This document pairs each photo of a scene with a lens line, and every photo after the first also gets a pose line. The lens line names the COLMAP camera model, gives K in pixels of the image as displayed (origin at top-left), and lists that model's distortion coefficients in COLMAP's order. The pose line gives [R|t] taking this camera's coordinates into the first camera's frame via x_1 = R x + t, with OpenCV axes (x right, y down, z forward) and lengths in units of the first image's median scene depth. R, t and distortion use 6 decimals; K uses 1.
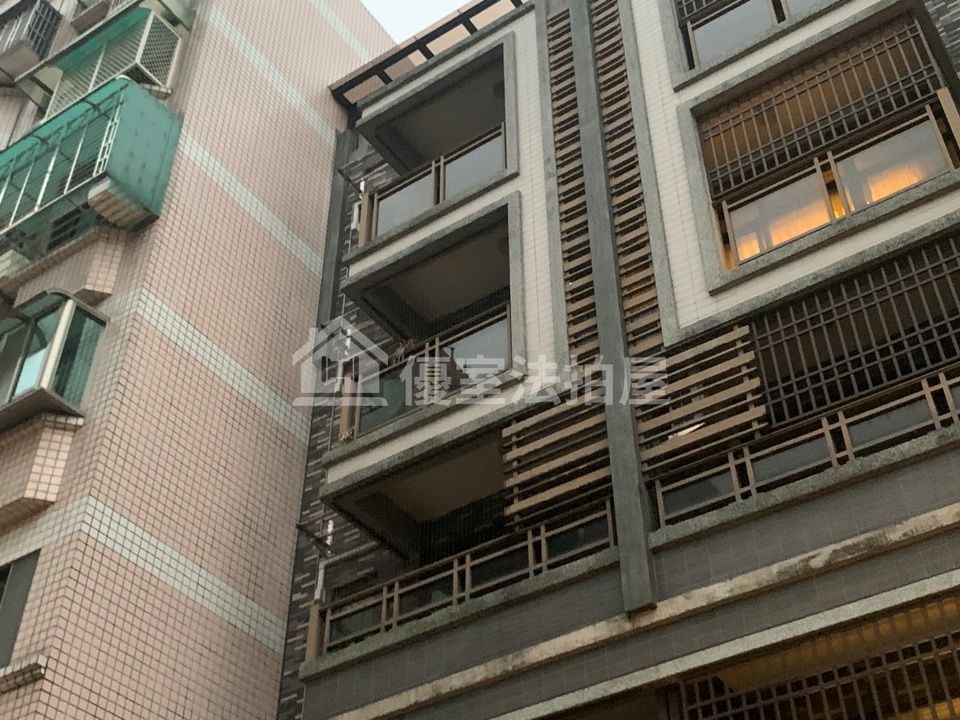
lens RADIAL K [[1290.0, 0, 484.7], [0, 1290.0, 333.0], [0, 0, 1]] dist [0.039390, 0.000000]
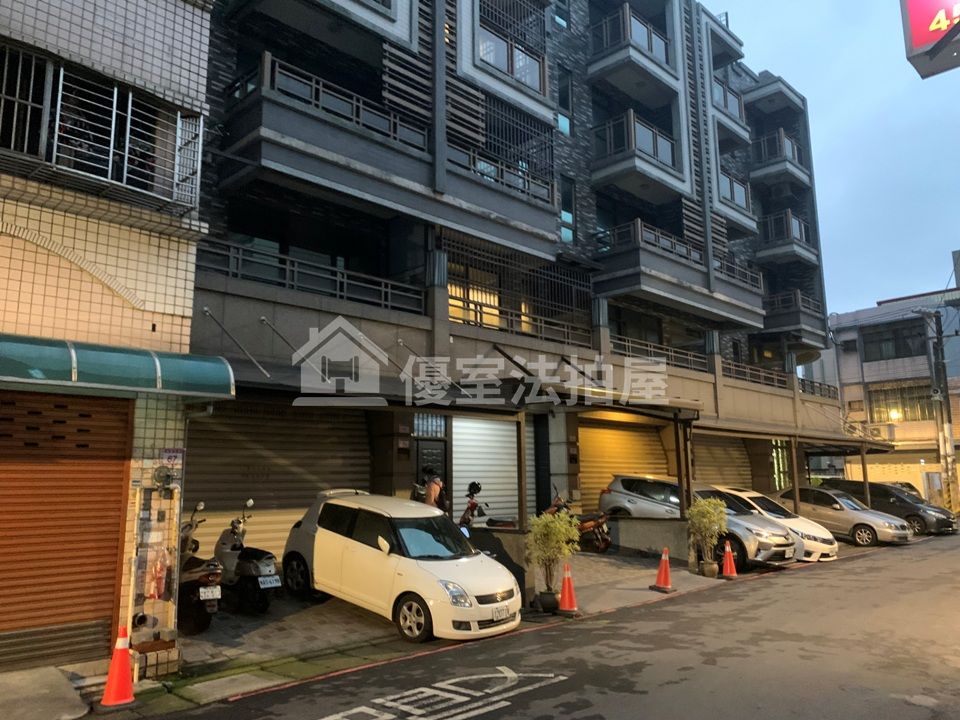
lens RADIAL K [[741.5, 0, 489.4], [0, 741.5, 351.3], [0, 0, 1]] dist [0.036943, -0.039325]
pose [[0.170251, 0.180125, 0.968798, -1.068816], [-0.666133, 0.745521, -0.021550, 0.380815], [-0.726141, -0.641680, 0.246912, 0.396183]]
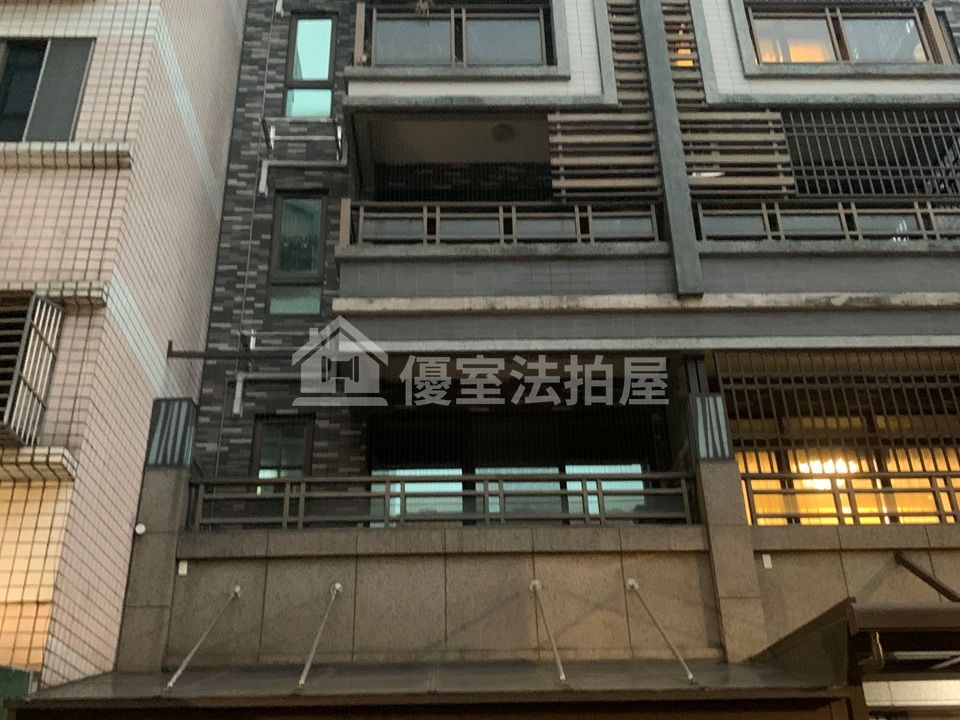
lens RADIAL K [[1007.9, 0, 470.9], [0, 1007.9, 364.9], [0, 0, 1]] dist [0.043224, 0.000000]
pose [[0.817633, 0.268831, 0.509124, -0.519409], [-0.383493, 0.913869, 0.133327, 0.217641], [-0.429430, -0.304258, 0.850304, 0.217190]]
